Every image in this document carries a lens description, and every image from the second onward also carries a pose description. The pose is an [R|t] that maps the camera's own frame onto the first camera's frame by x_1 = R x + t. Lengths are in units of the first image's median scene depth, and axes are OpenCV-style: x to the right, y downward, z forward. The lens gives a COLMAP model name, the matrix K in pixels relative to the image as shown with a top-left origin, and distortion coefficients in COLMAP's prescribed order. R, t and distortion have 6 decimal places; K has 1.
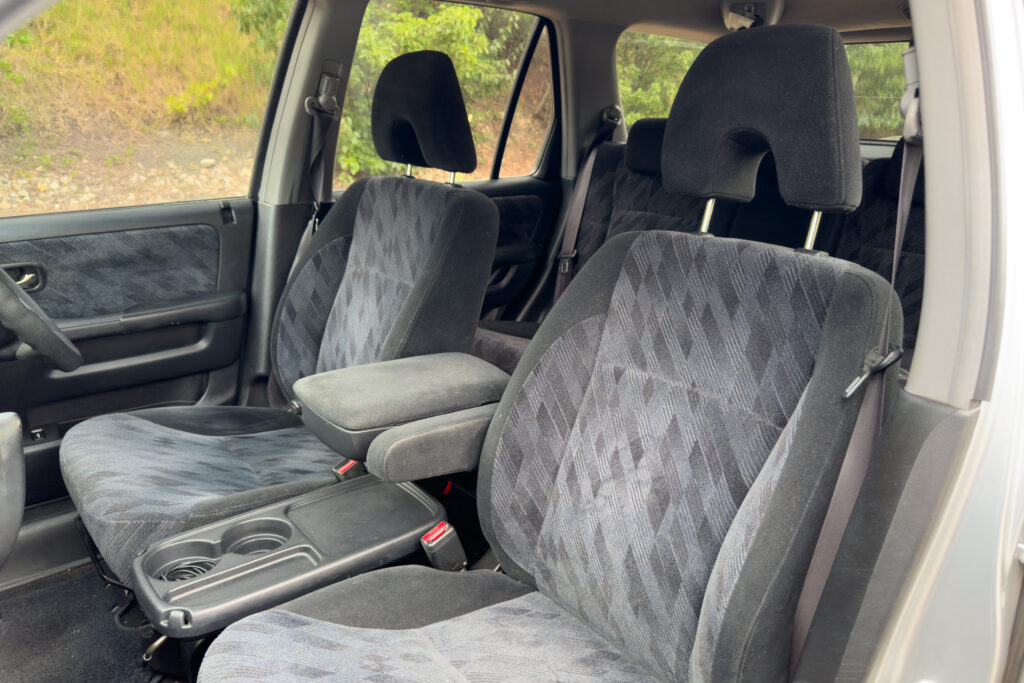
lens RADIAL K [[729.8, 0, 507.3], [0, 729.8, 350.4], [0, 0, 1]] dist [0.156306, -0.237988]
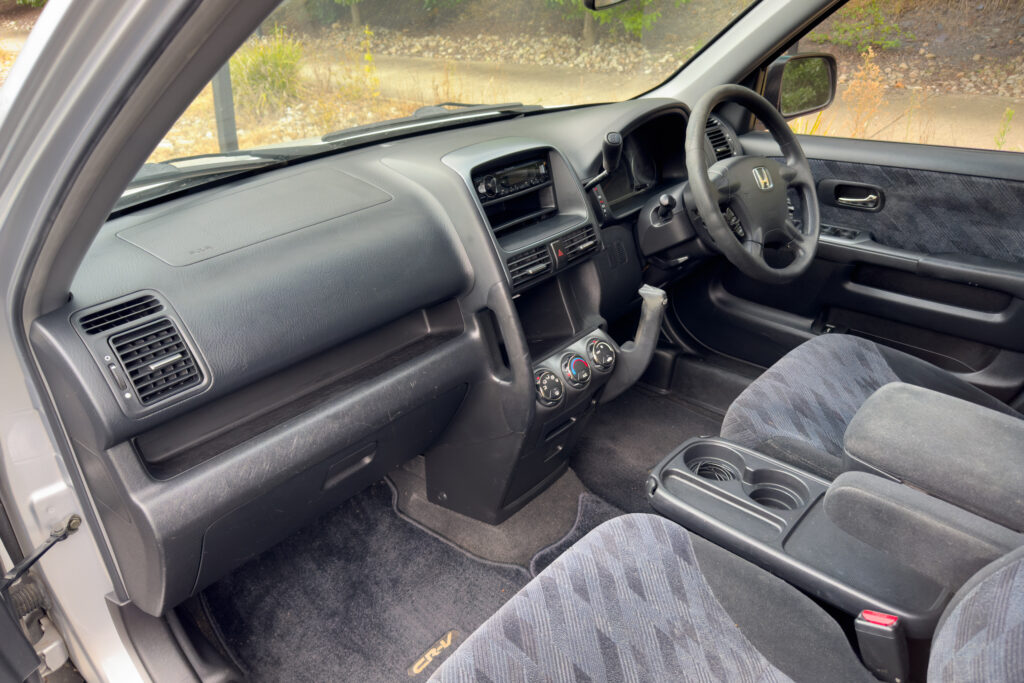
lens RADIAL K [[720.8, 0, 517.4], [0, 720.8, 340.5], [0, 0, 1]] dist [0.071230, -0.100979]
pose [[0.159543, 0.423423, -0.891773, 0.404466], [-0.289255, 0.883747, 0.367863, -0.193693], [0.943863, 0.199260, 0.263473, 0.328524]]
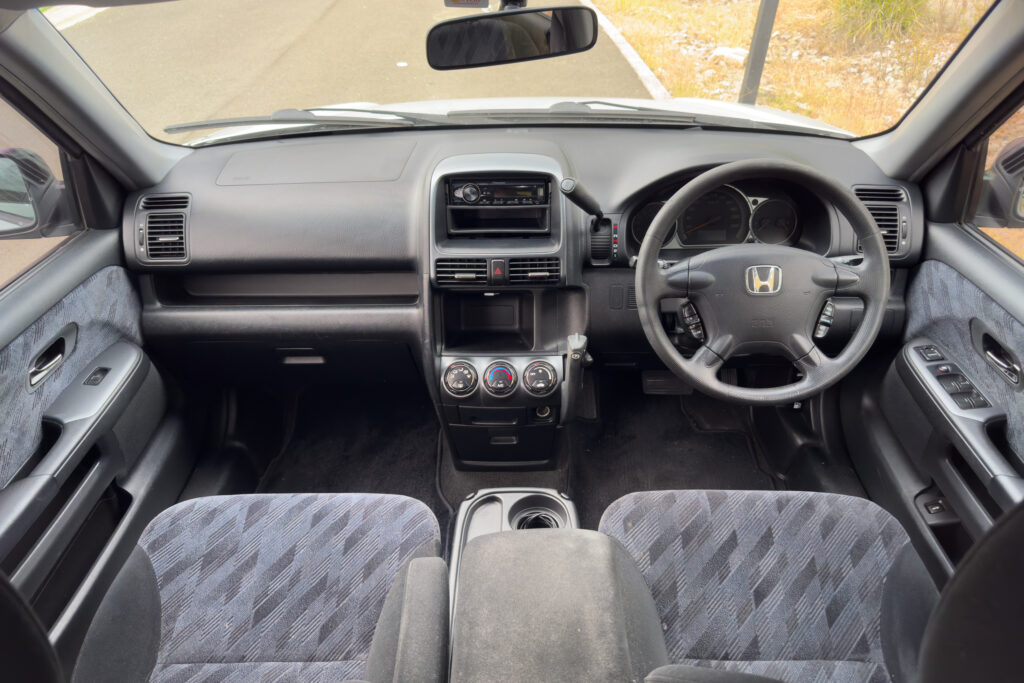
lens RADIAL K [[720.8, 0, 517.4], [0, 720.8, 340.5], [0, 0, 1]] dist [0.071230, -0.100979]
pose [[-0.645967, 0.406234, -0.646298, 0.197751], [-0.243074, 0.693113, 0.678609, -0.615796], [0.723631, 0.595457, -0.348983, 1.075603]]
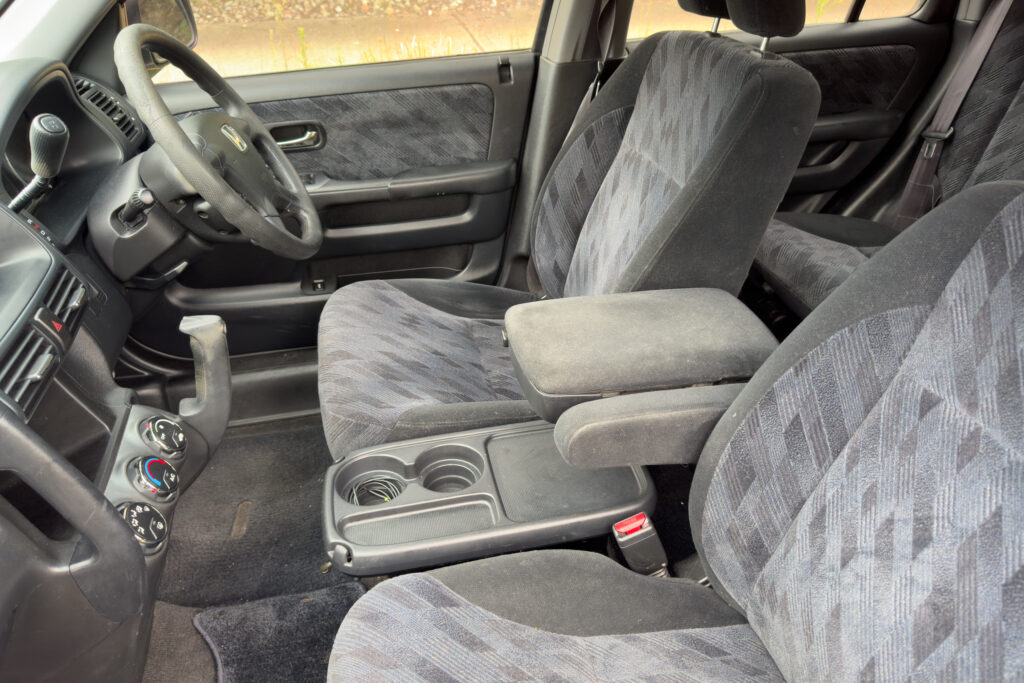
lens RADIAL K [[720.8, 0, 517.4], [0, 720.8, 340.5], [0, 0, 1]] dist [0.071230, -0.100979]
pose [[0.898010, 0.202155, -0.390784, 0.059688], [-0.106919, 0.961837, 0.251868, -0.133167], [0.426787, -0.184398, 0.885353, 0.250681]]
